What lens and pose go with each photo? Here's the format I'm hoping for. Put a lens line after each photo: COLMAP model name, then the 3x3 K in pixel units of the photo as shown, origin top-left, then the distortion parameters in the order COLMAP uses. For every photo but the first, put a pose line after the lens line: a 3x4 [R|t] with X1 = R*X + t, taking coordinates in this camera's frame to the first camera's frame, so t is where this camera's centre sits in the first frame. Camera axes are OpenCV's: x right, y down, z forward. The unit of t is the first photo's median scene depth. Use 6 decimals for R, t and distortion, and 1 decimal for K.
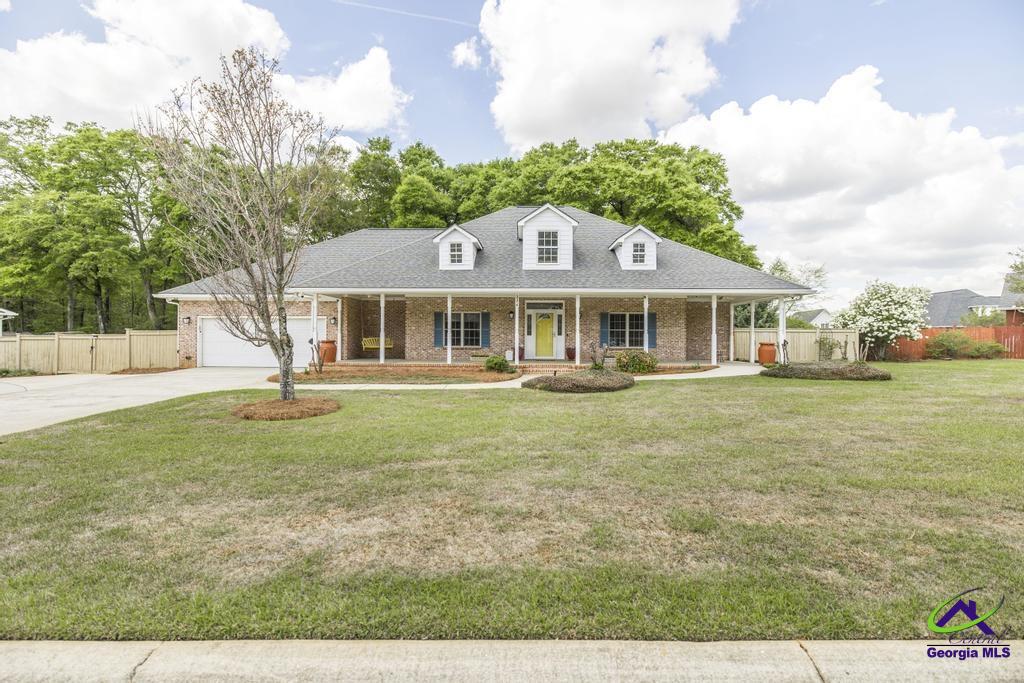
lens RADIAL K [[498.2, 0, 525.2], [0, 498.2, 336.0], [0, 0, 1]] dist [0.021600, 0.000375]
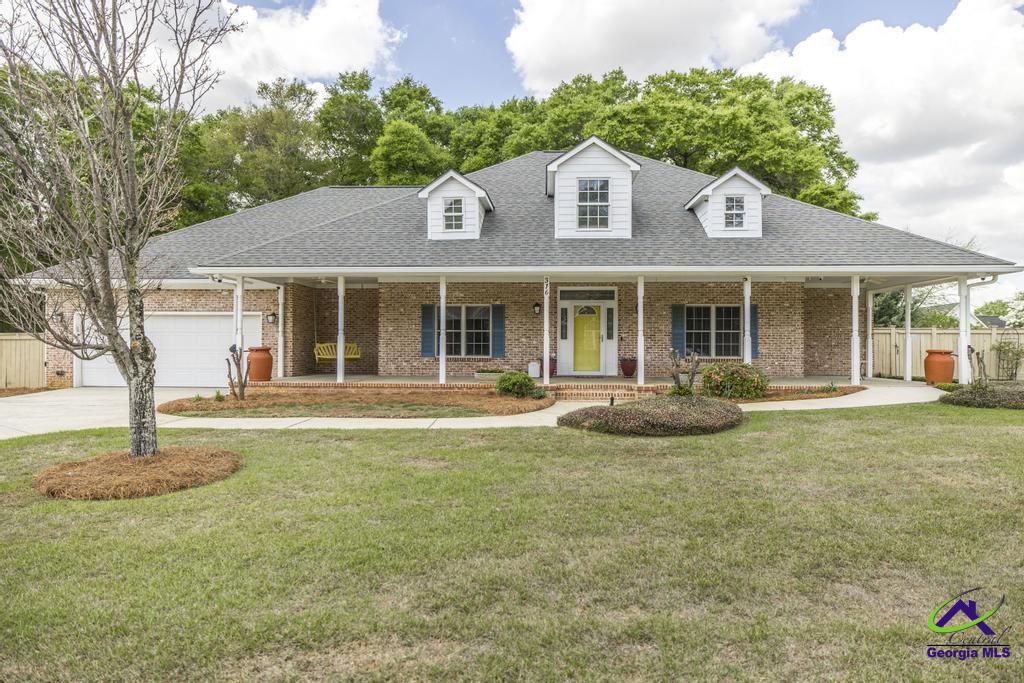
lens RADIAL K [[625.0, 0, 514.7], [0, 625.0, 334.5], [0, 0, 1]] dist [-0.042419, -0.000924]
pose [[0.998552, -0.002421, -0.053736, -0.013336], [0.001864, 0.999944, -0.010414, 0.000565], [0.053758, 0.010299, 0.998501, 0.177351]]
